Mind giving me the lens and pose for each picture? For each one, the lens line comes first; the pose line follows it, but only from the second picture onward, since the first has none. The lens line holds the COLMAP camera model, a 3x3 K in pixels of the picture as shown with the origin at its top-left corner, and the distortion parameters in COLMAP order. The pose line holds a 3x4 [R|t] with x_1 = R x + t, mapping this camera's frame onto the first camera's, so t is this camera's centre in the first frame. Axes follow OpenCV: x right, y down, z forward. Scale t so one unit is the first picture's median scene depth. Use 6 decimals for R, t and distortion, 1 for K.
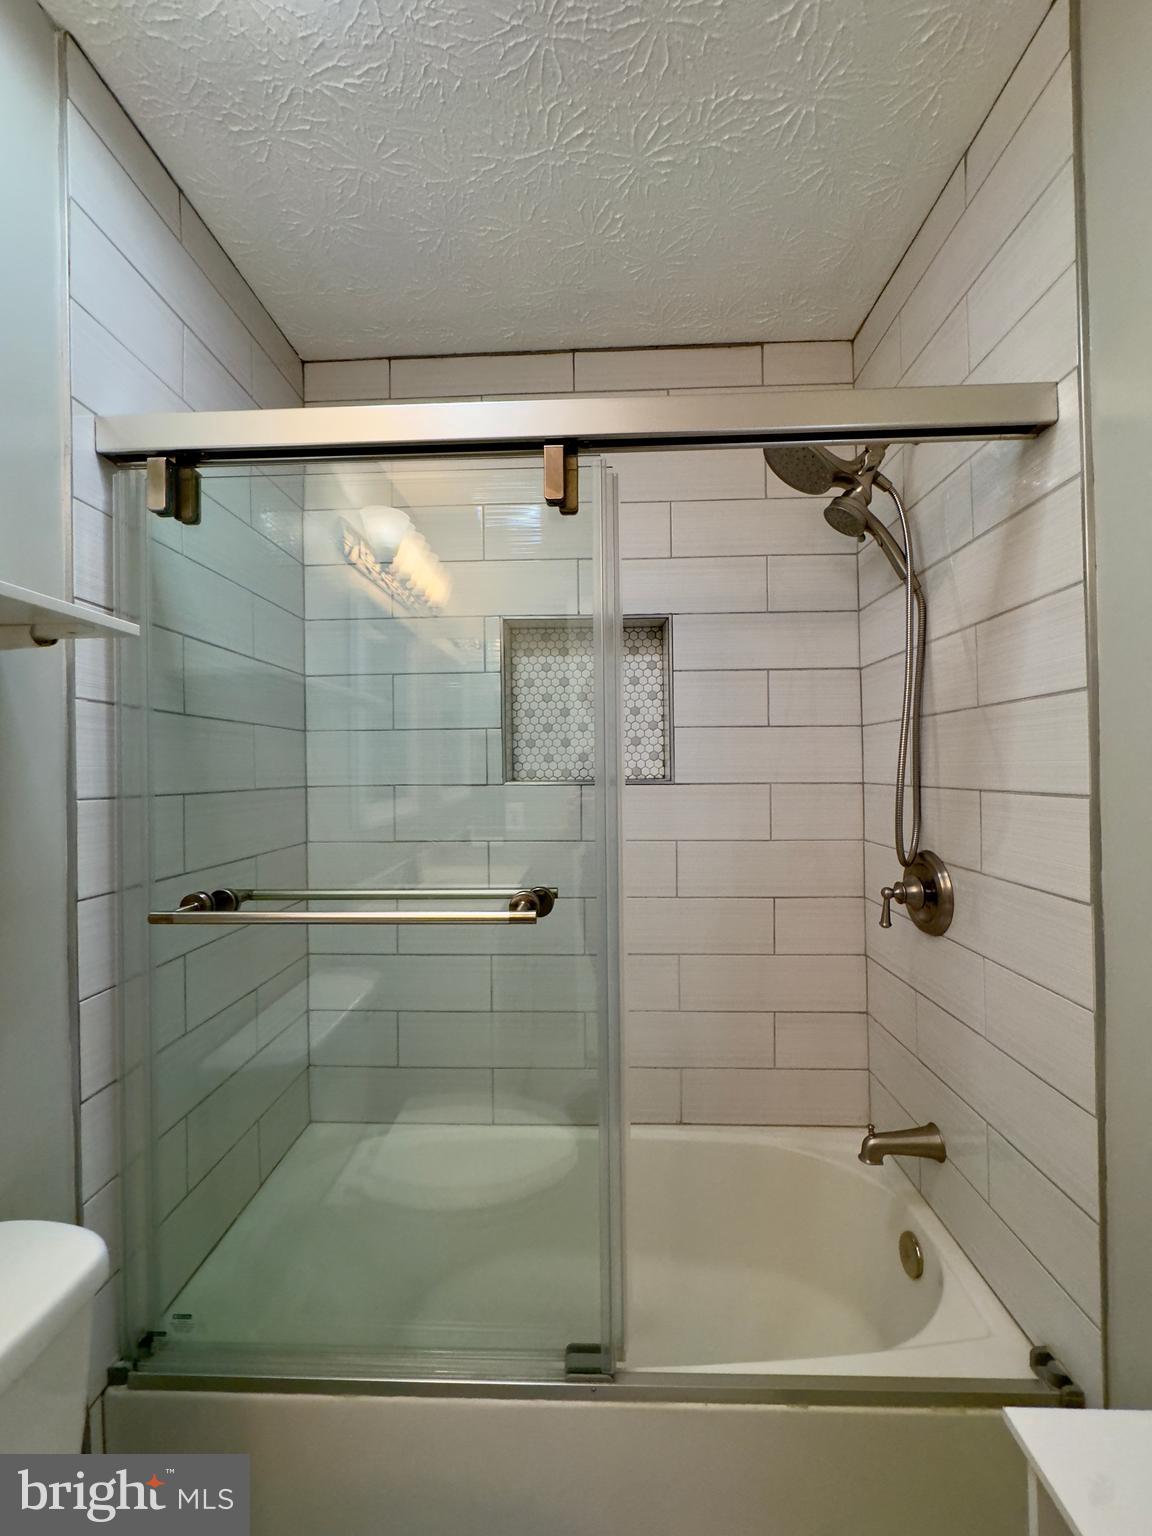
lens RADIAL K [[615.4, 0, 576.0], [0, 615.4, 768.0], [0, 0, 1]] dist [-0.002400, 0.000152]
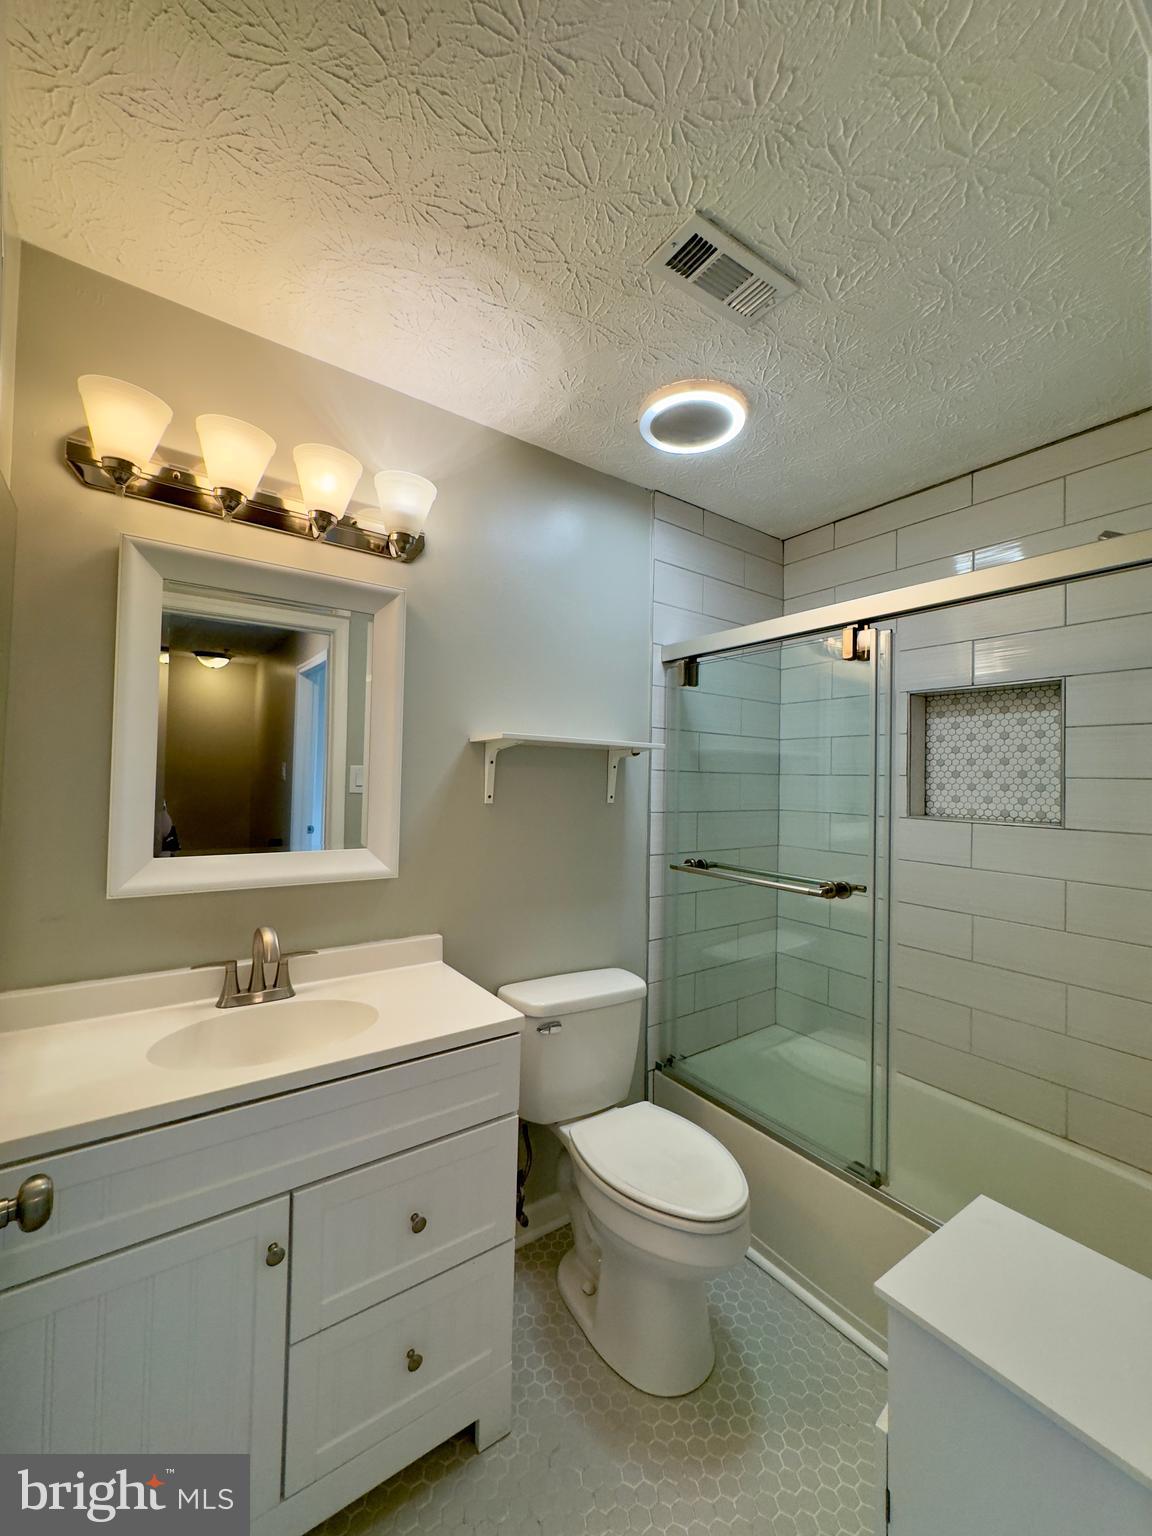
lens RADIAL K [[606.1, 0, 576.0], [0, 606.1, 768.0], [0, 0, 1]] dist [-0.000043, -0.000035]
pose [[0.604807, 0.007674, -0.796335, 0.496877], [-0.023672, 0.999685, -0.008345, -0.053907], [0.796020, 0.023898, 0.604798, -0.369011]]
